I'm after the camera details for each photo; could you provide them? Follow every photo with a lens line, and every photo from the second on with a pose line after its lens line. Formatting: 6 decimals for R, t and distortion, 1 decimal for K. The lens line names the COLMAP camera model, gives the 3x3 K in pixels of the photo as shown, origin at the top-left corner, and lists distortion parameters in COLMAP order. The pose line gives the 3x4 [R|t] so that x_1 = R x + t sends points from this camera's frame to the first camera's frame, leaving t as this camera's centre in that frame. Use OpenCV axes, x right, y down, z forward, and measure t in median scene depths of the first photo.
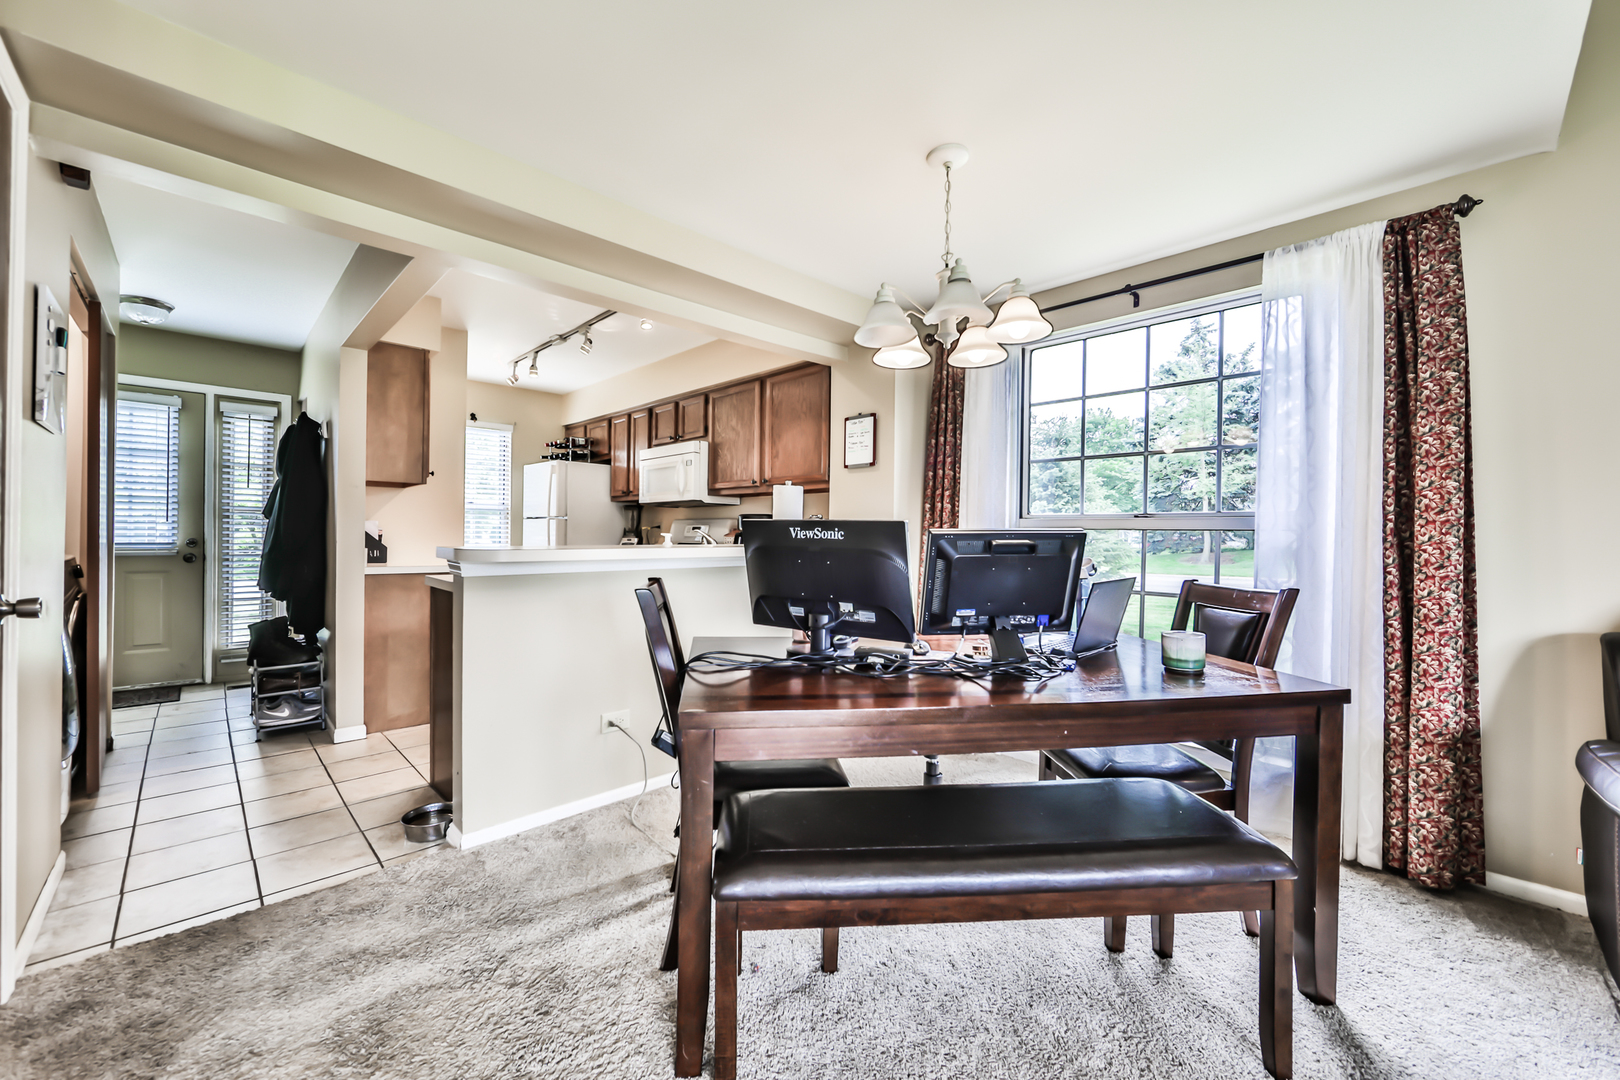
lens RADIAL K [[638.6, 0, 803.4], [0, 638.6, 534.1], [0, 0, 1]] dist [-0.016472, 0.002876]
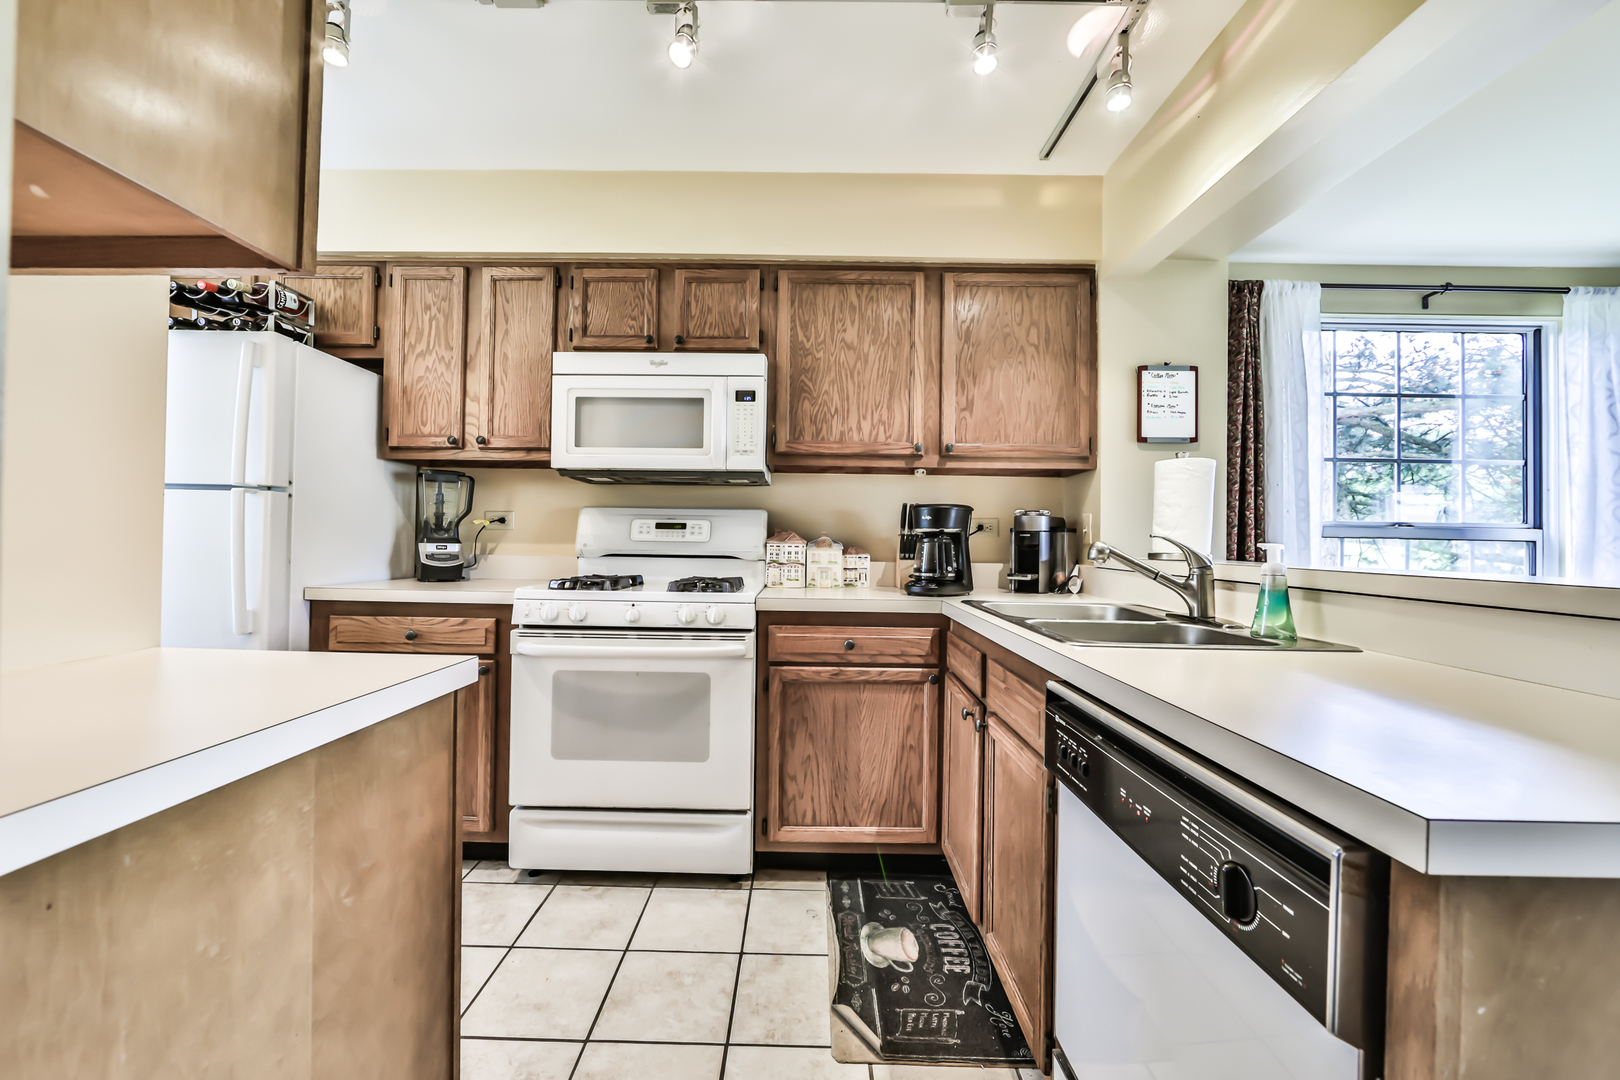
lens RADIAL K [[638.6, 0, 804.7], [0, 638.6, 535.5], [0, 0, 1]] dist [-0.016472, 0.002876]
pose [[0.698347, 0.005940, 0.715735, -0.552948], [-0.008856, 0.999961, 0.000342, -0.003047], [-0.715705, -0.006577, 0.698372, 0.675875]]
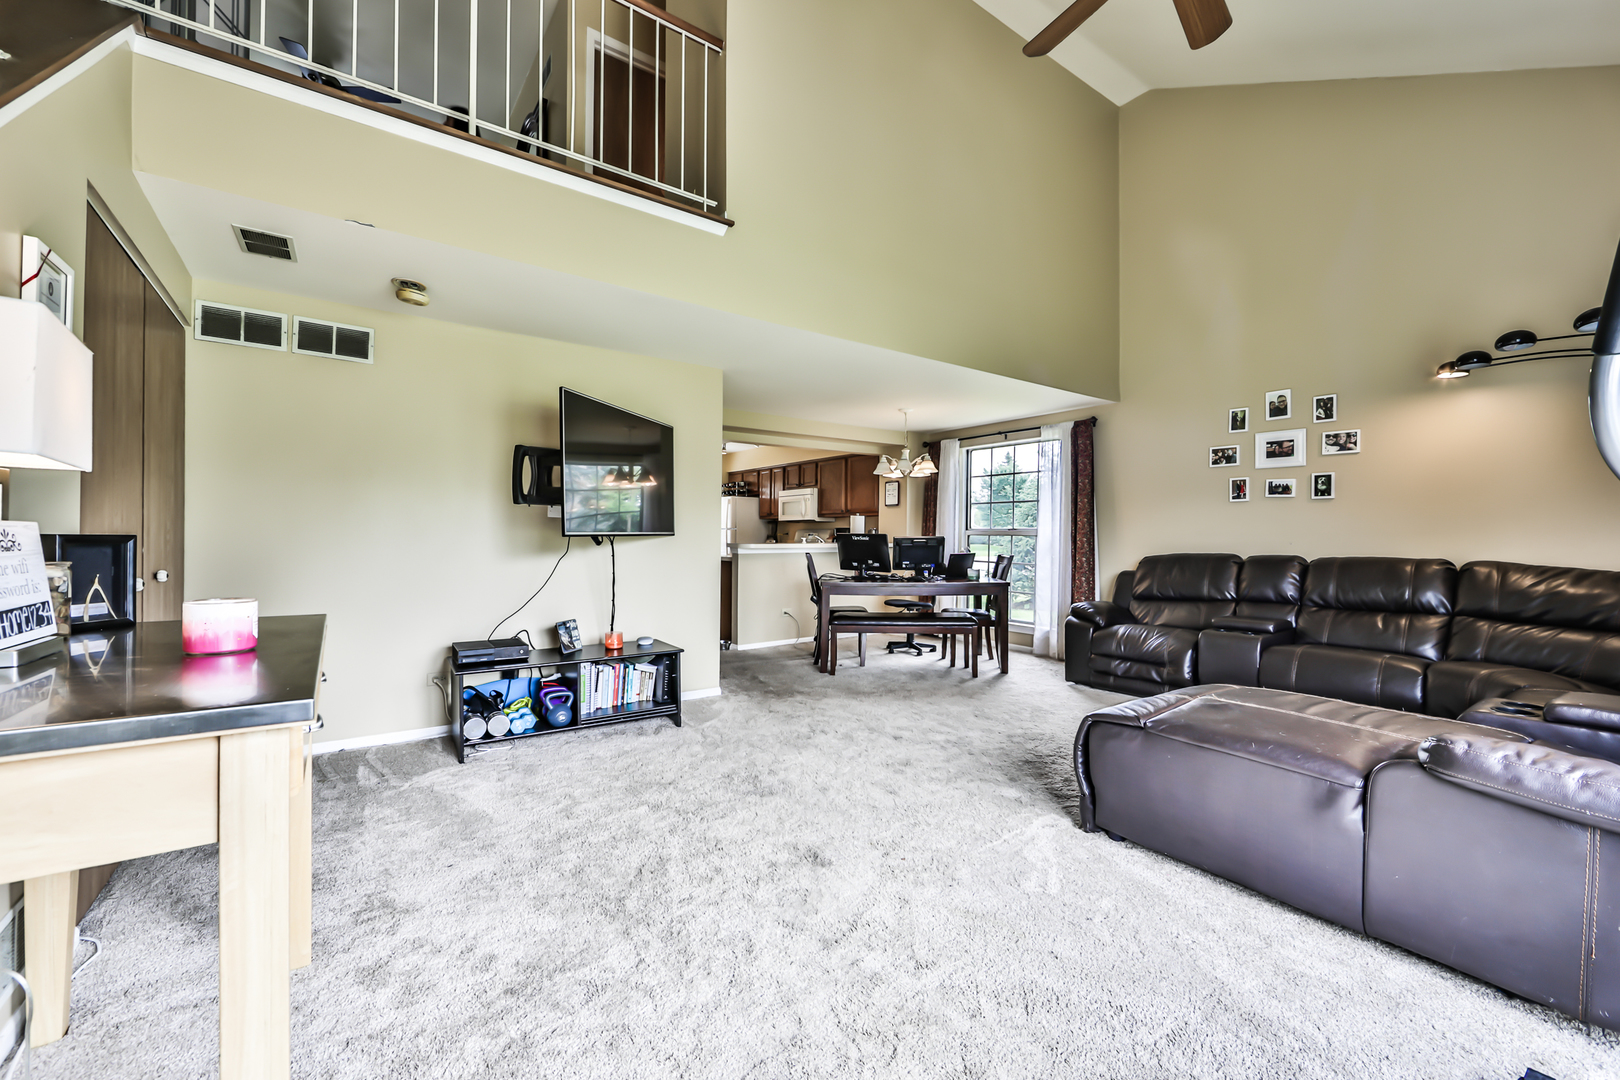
lens RADIAL K [[638.6, 0, 811.5], [0, 638.6, 538.2], [0, 0, 1]] dist [-0.016472, 0.002876]
pose [[0.991417, -0.001759, -0.130723, 0.084193], [0.002063, 0.999995, 0.002186, -0.003408], [0.130719, -0.002437, 0.991417, -0.934984]]
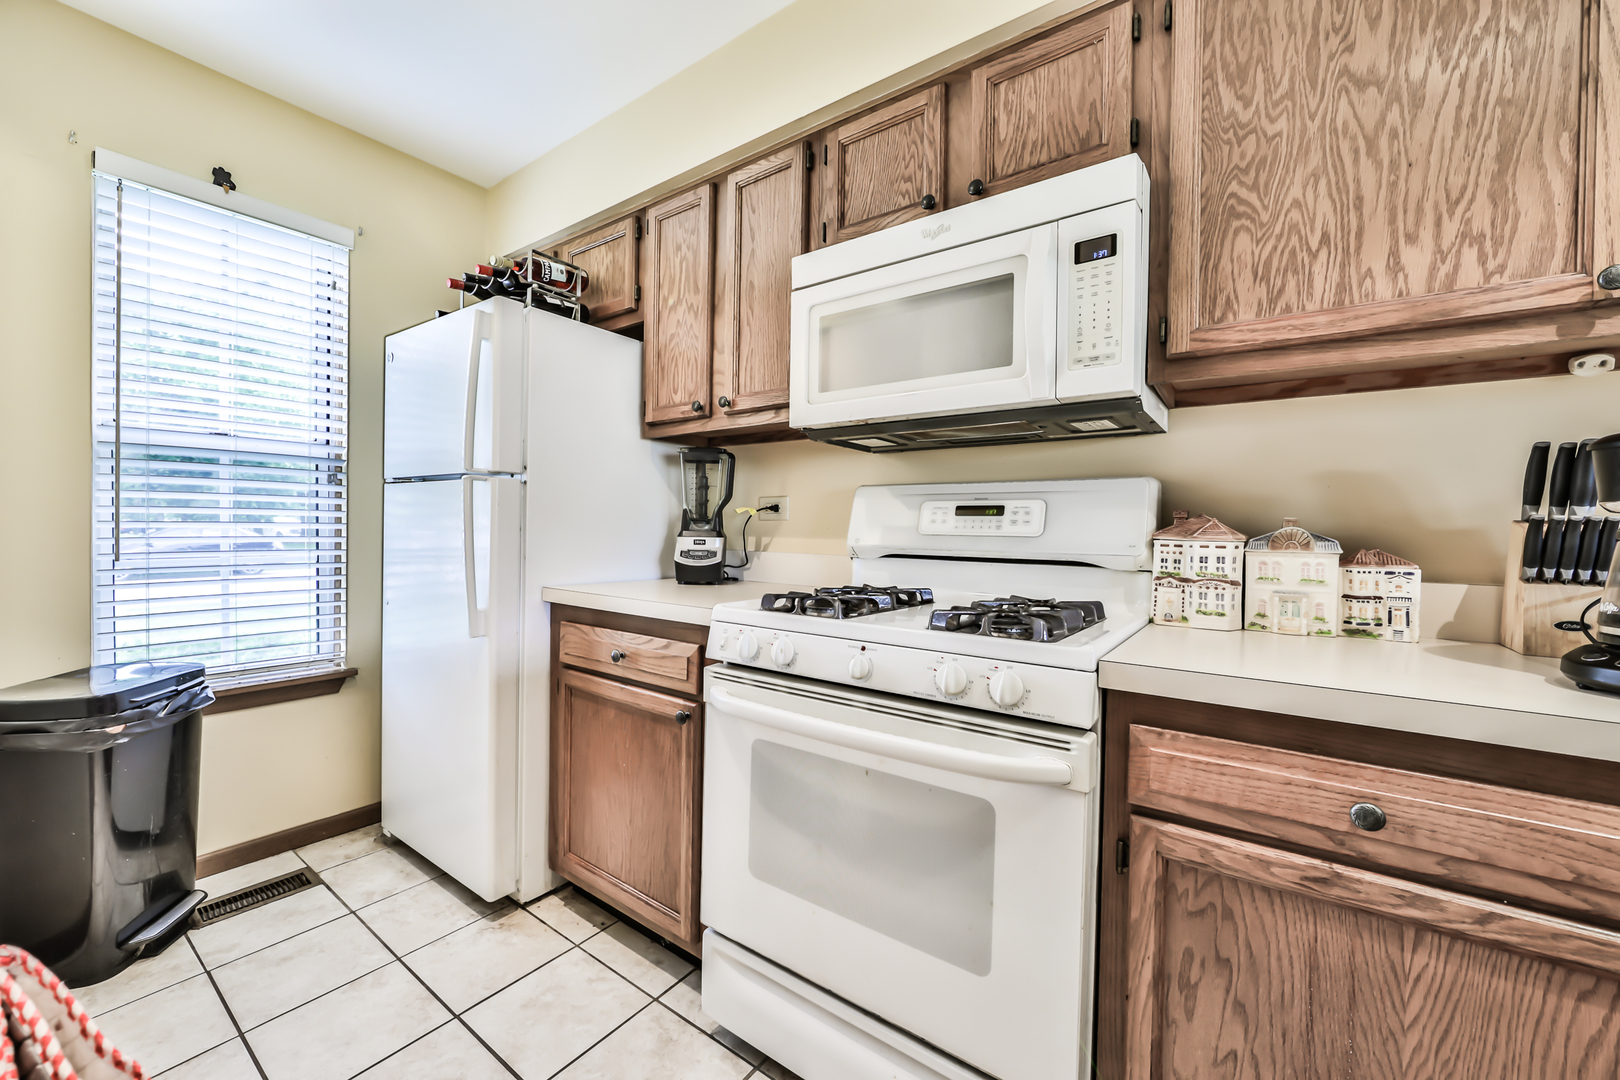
lens RADIAL K [[638.6, 0, 797.6], [0, 638.6, 538.6], [0, 0, 1]] dist [-0.016472, 0.002876]
pose [[0.987441, 0.000409, 0.157987, -0.368357], [-0.003612, 0.999794, 0.019992, -0.001444], [-0.157946, -0.020312, 0.987239, 0.841400]]
